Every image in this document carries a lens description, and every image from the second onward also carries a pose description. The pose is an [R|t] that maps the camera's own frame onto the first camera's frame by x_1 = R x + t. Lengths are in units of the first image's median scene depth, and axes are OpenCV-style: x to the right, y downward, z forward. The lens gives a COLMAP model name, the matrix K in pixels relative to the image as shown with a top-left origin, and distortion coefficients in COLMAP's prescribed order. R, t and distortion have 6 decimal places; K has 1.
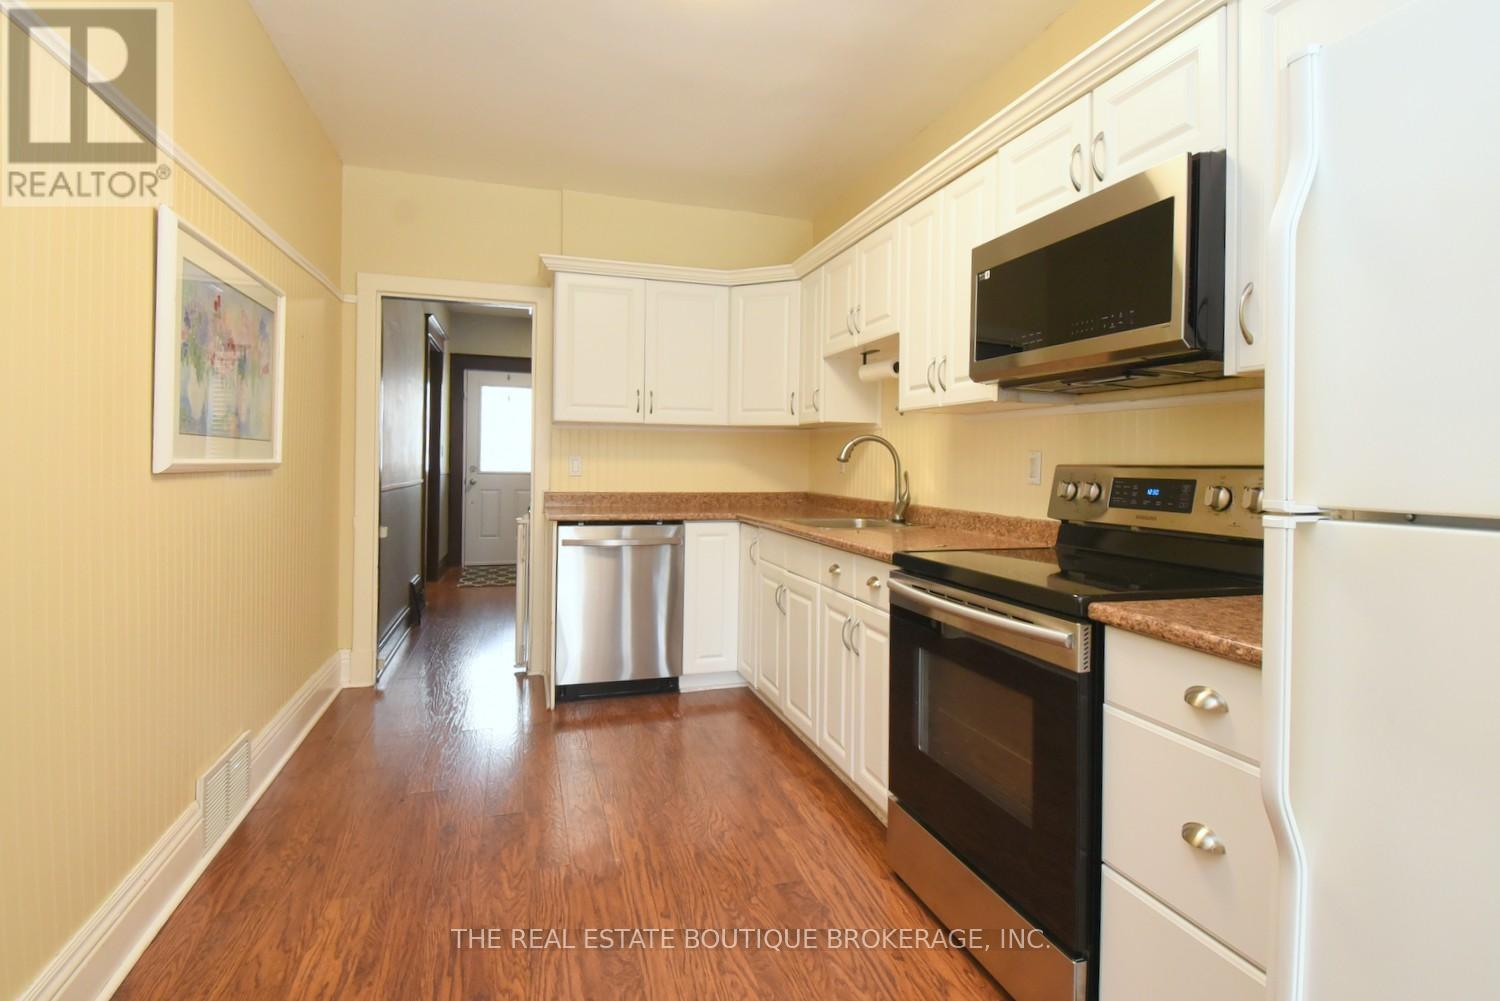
lens RADIAL K [[732.8, 0, 766.1], [0, 732.8, 466.5], [0, 0, 1]] dist [-0.000257, -0.008608]
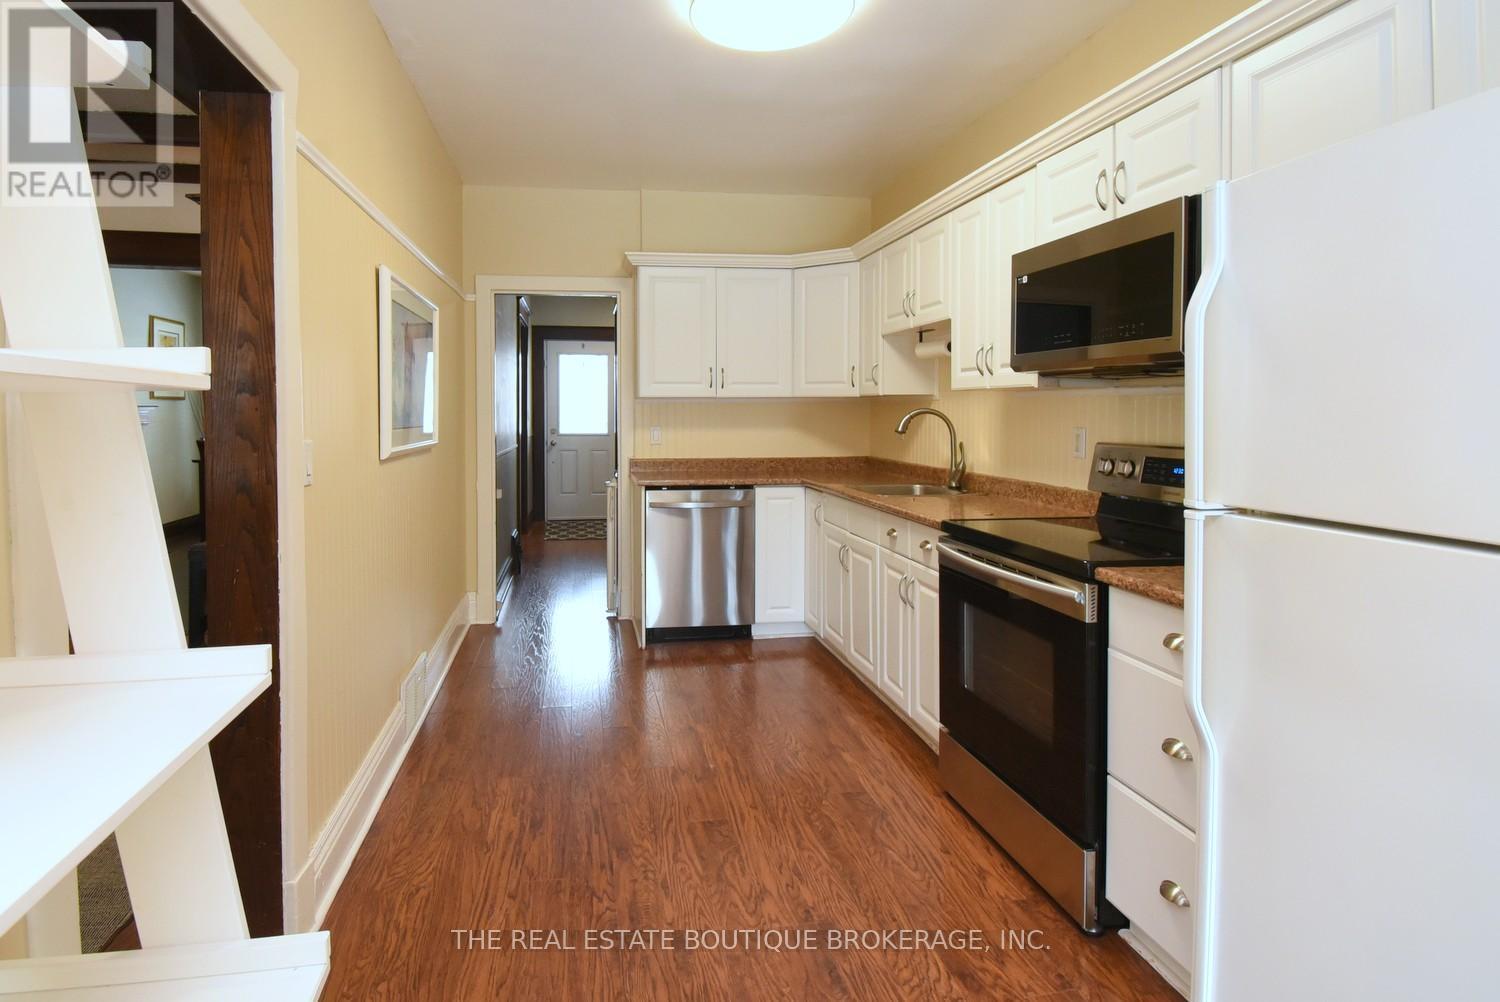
lens RADIAL K [[762.4, 0, 684.3], [0, 762.4, 427.9], [0, 0, 1]] dist [0.002785, -0.004235]
pose [[0.982964, -0.012054, -0.183400, -0.004684], [0.014932, 0.999786, 0.014318, -0.044592], [0.183188, -0.016813, 0.982934, -0.222324]]
